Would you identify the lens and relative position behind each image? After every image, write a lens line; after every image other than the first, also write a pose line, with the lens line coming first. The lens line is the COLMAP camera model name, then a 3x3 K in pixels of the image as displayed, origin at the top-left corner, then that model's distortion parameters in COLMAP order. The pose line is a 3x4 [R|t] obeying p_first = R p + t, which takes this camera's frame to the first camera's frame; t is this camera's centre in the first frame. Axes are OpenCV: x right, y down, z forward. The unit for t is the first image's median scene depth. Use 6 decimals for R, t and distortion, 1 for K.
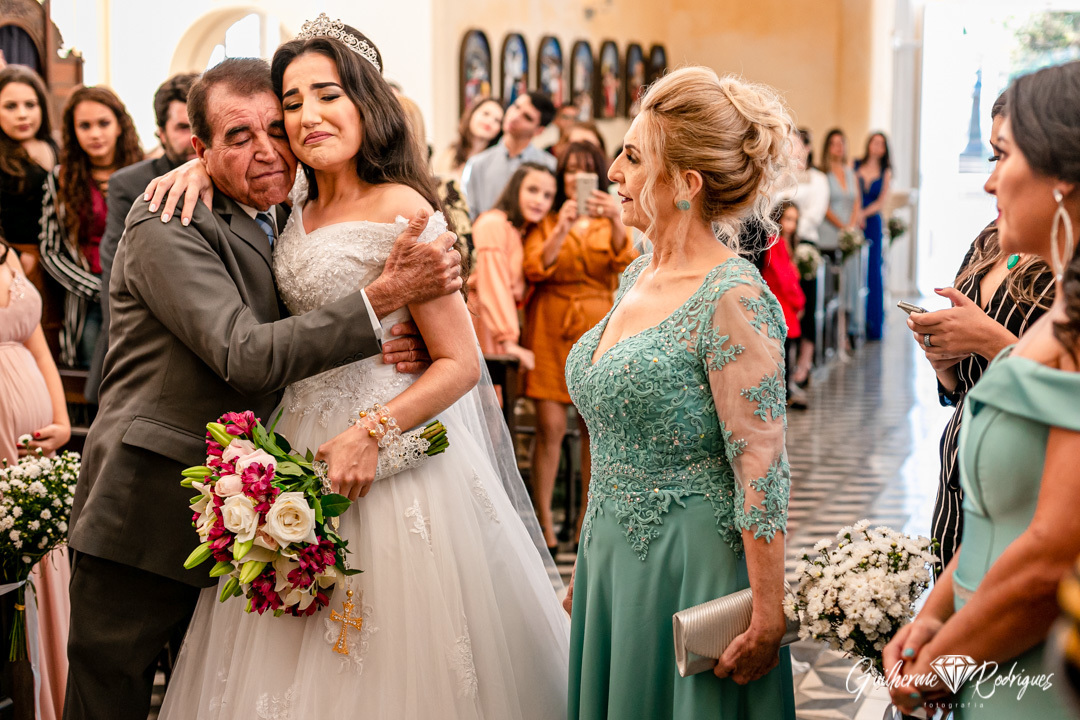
lens RADIAL K [[1629.7, 0, 561.4], [0, 1629.7, 357.5], [0, 0, 1]] dist [-0.076159, -0.049478]
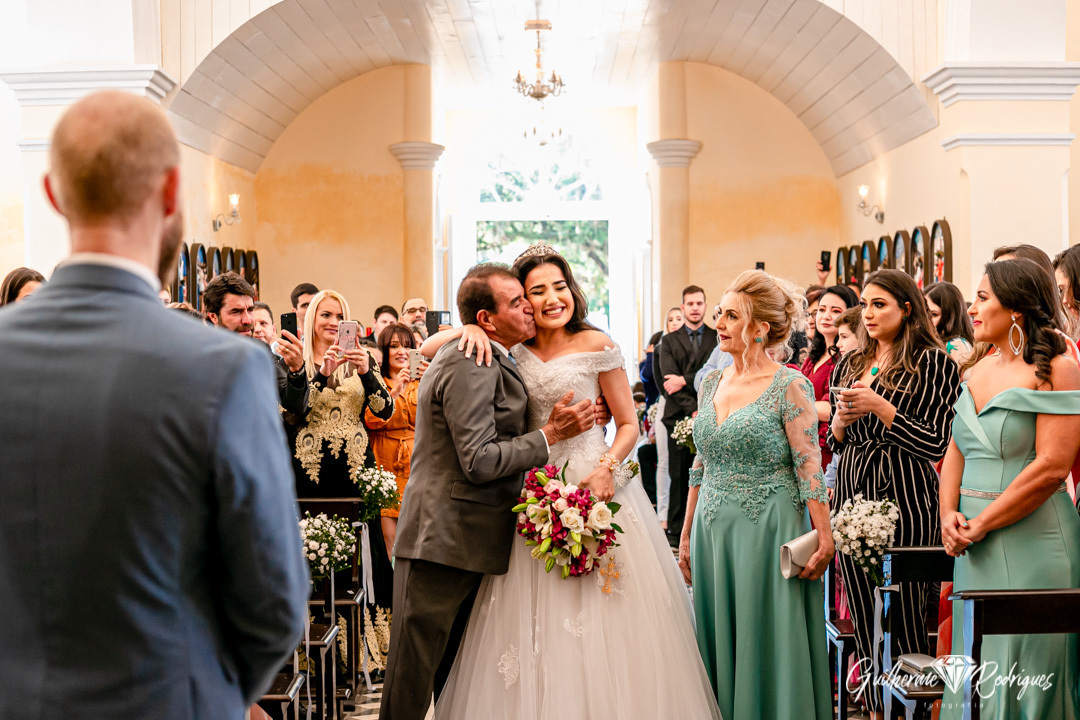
lens RADIAL K [[1629.7, 0, 561.4], [0, 1629.7, 357.5], [0, 0, 1]] dist [-0.076159, -0.049478]
pose [[0.931414, -0.020992, 0.363356, -0.864080], [0.065607, 0.991666, -0.110883, 0.129754], [-0.358000, 0.127116, 0.925028, -0.725720]]
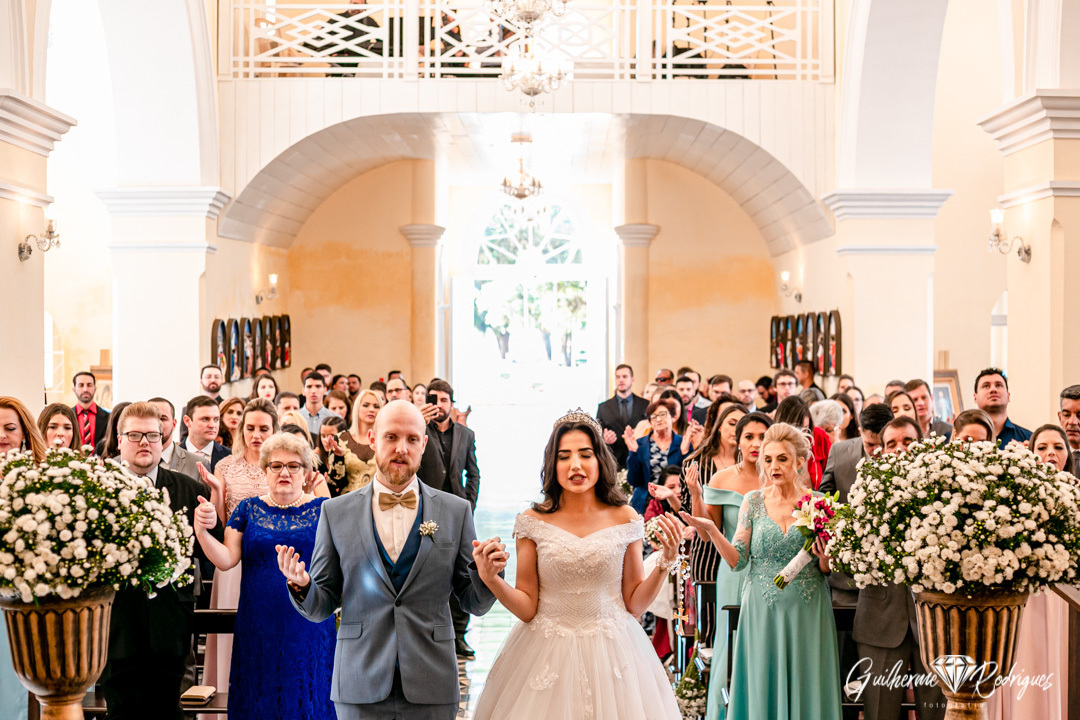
lens RADIAL K [[1601.8, 0, 553.9], [0, 1601.8, 359.8], [0, 0, 1]] dist [-0.092158, 0.039361]
pose [[0.934853, -0.010459, 0.354881, -1.171530], [0.054644, 0.991894, -0.114716, 0.079193], [-0.350805, 0.126634, 0.927847, -1.901423]]
